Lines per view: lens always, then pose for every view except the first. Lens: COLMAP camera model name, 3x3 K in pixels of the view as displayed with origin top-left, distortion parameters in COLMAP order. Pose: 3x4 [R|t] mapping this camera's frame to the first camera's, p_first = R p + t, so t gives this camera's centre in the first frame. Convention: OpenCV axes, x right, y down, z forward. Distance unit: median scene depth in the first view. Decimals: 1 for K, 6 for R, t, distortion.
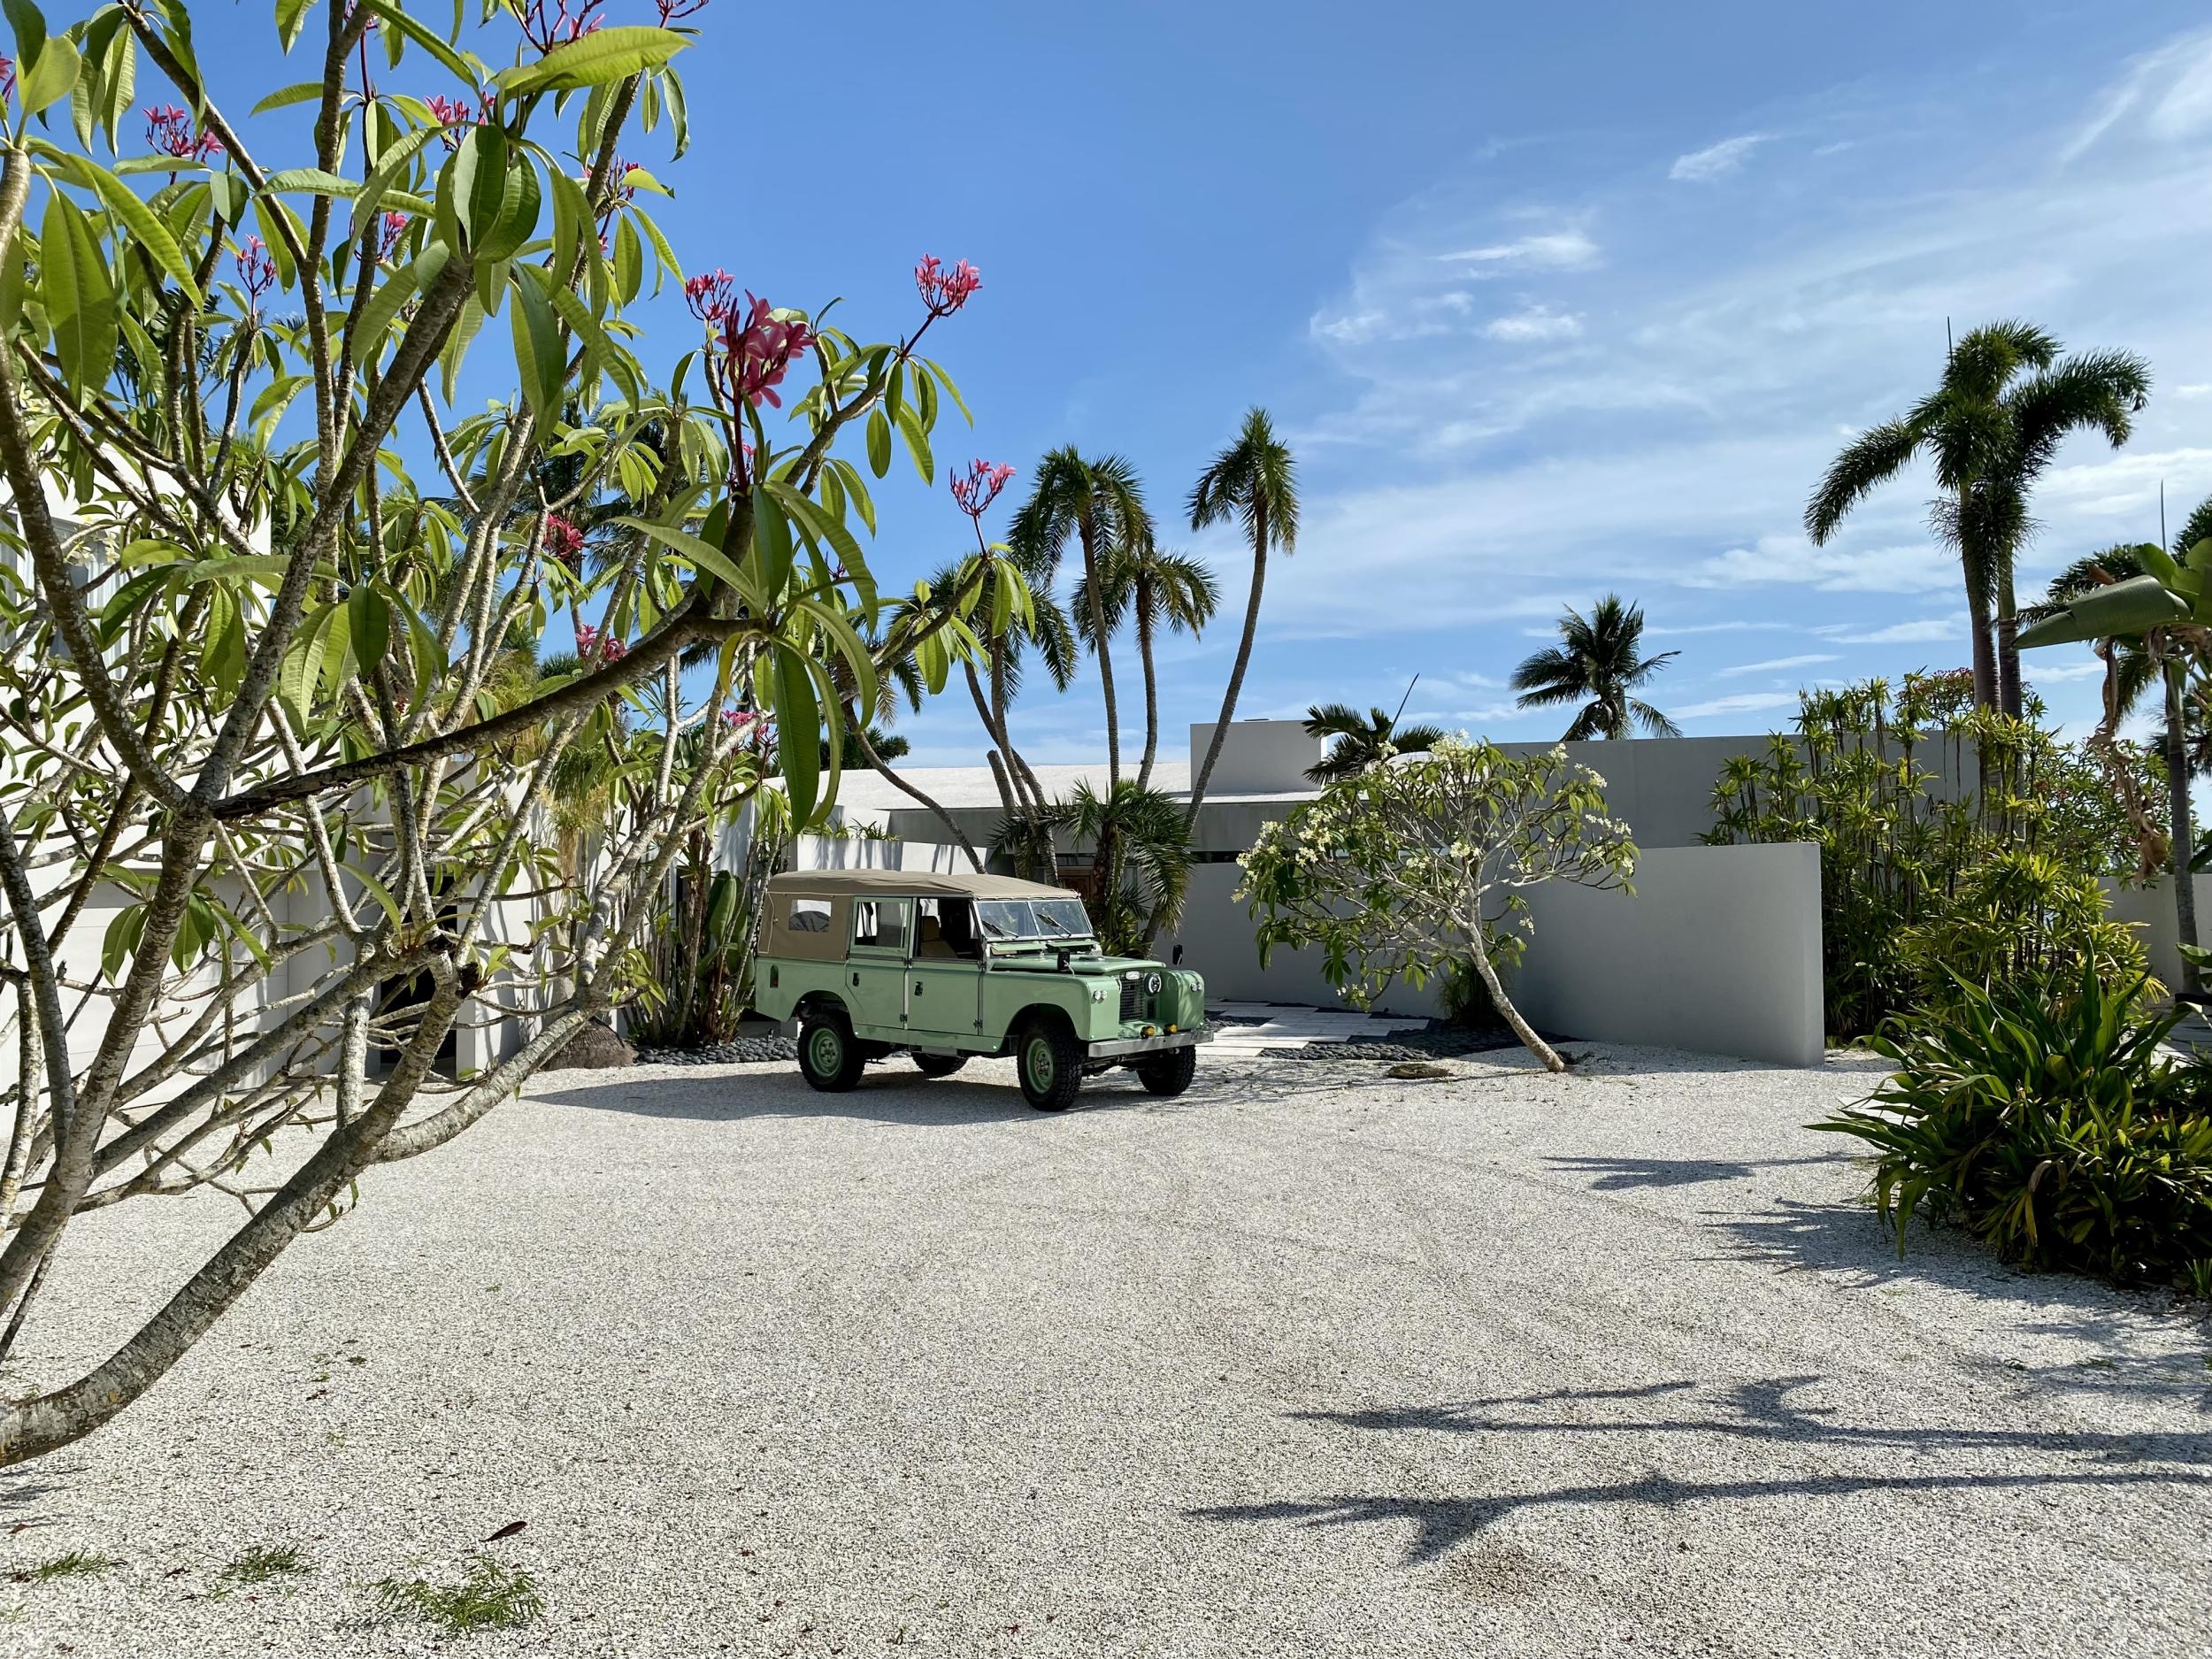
lens RADIAL K [[1687.3, 0, 1055.3], [0, 1687.3, 827.3], [0, 0, 1]] dist [0.029203, -0.031515]
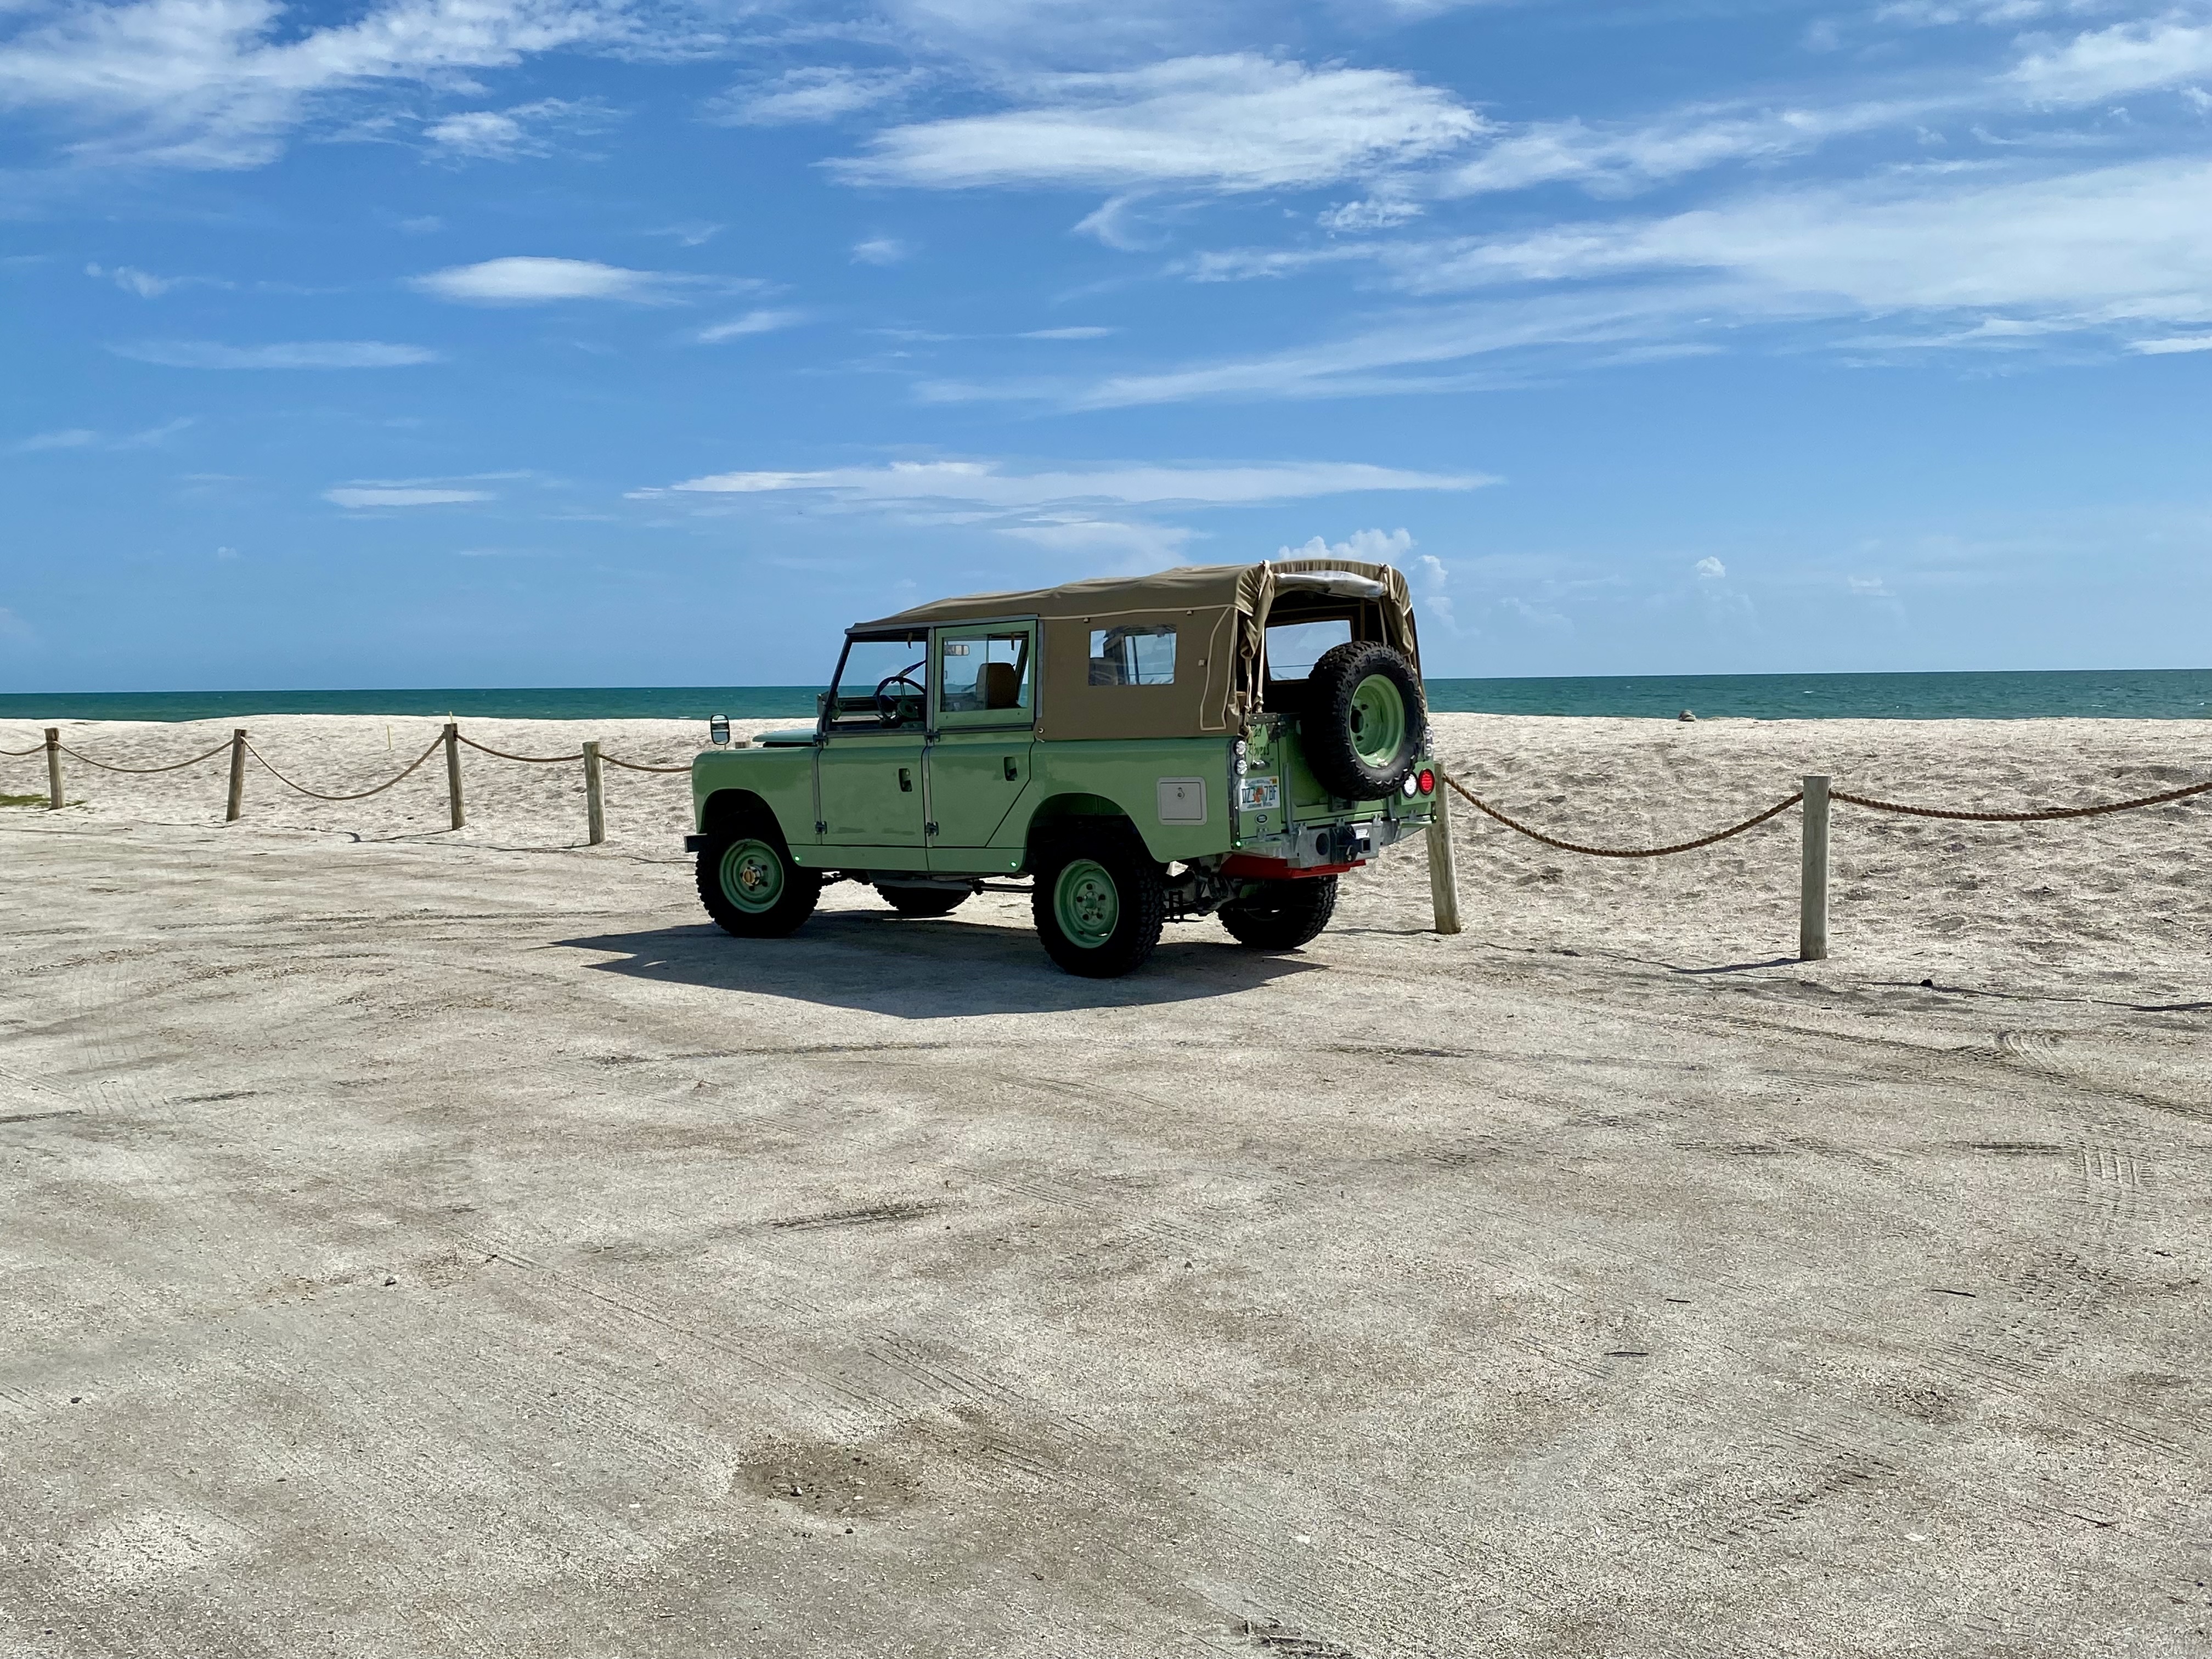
lens RADIAL K [[2171.0, 0, 1097.0], [0, 2171.0, 837.0], [0, 0, 1]] dist [0.269422, -0.991055]
pose [[0.959686, -0.011860, 0.280824, -0.210589], [-0.018146, 0.994411, 0.104011, 0.027638], [-0.280488, -0.104914, 0.954107, 0.179738]]
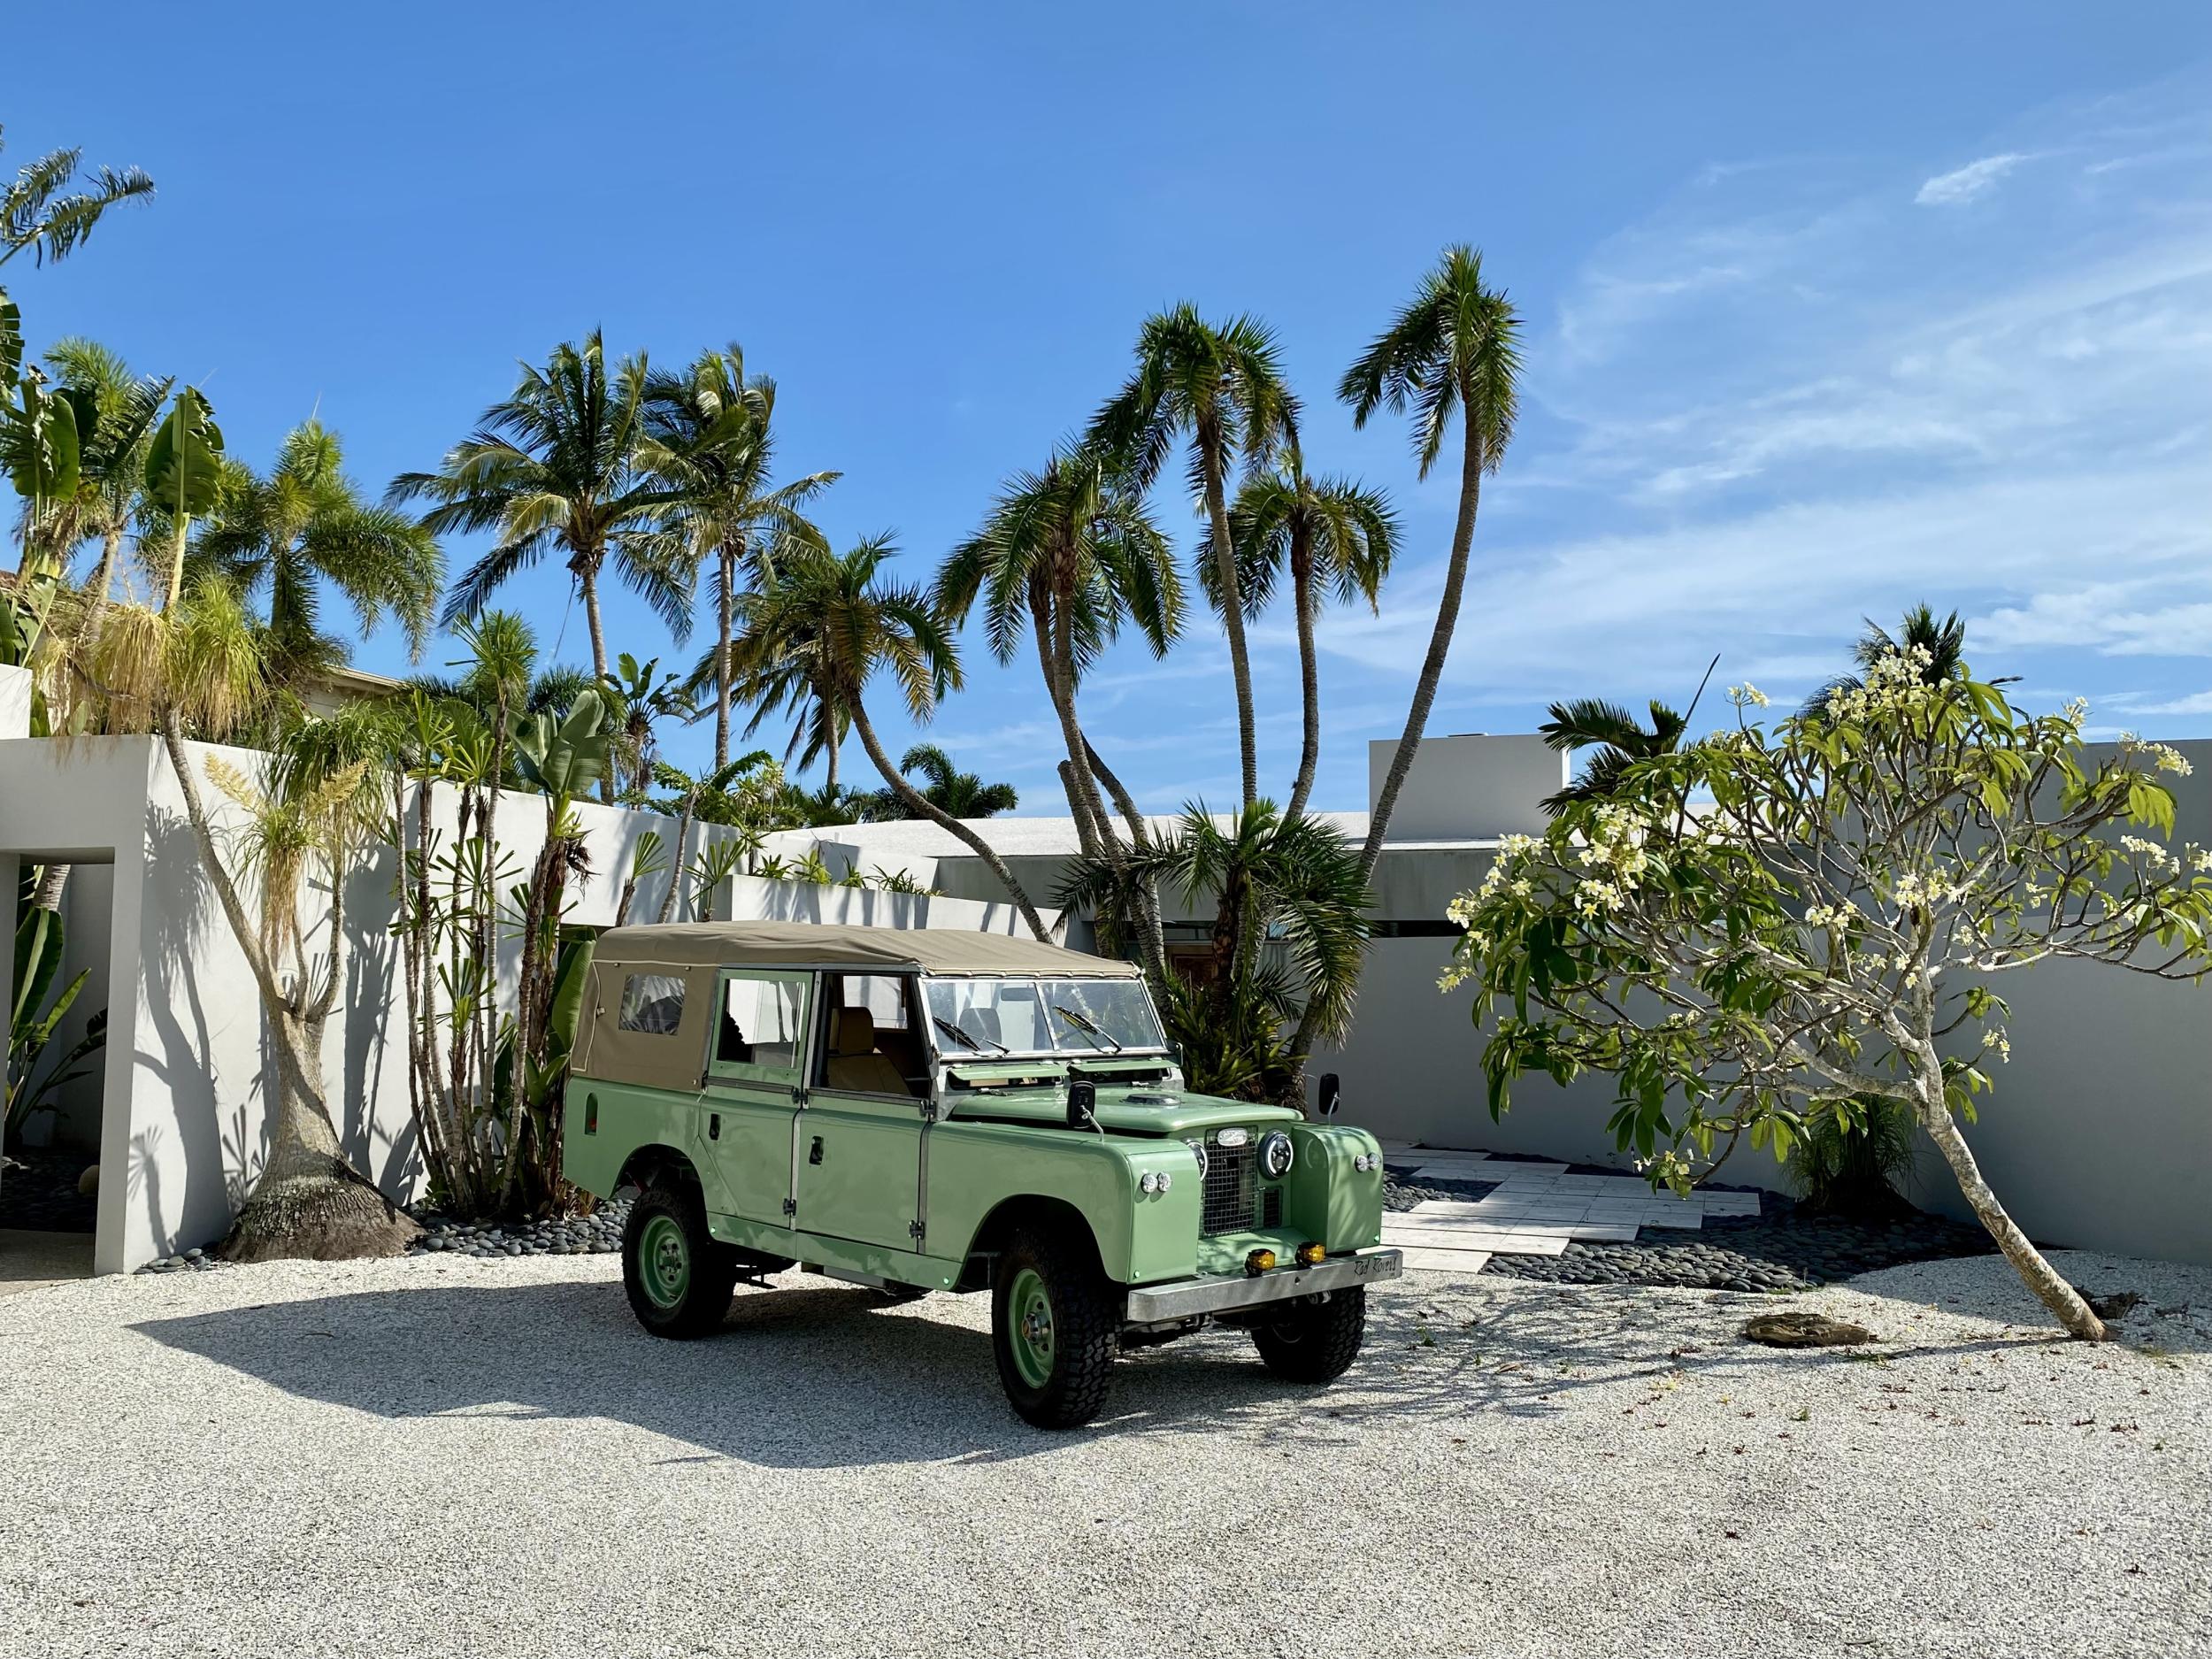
lens RADIAL K [[1851.2, 0, 1050.7], [0, 1851.2, 828.0], [0, 0, 1]] dist [0.129177, -0.310391]
pose [[0.995651, 0.009343, -0.092693, 0.032319], [-0.013554, 0.998899, -0.044903, 0.017992], [0.092172, 0.045964, 0.994682, 0.349352]]
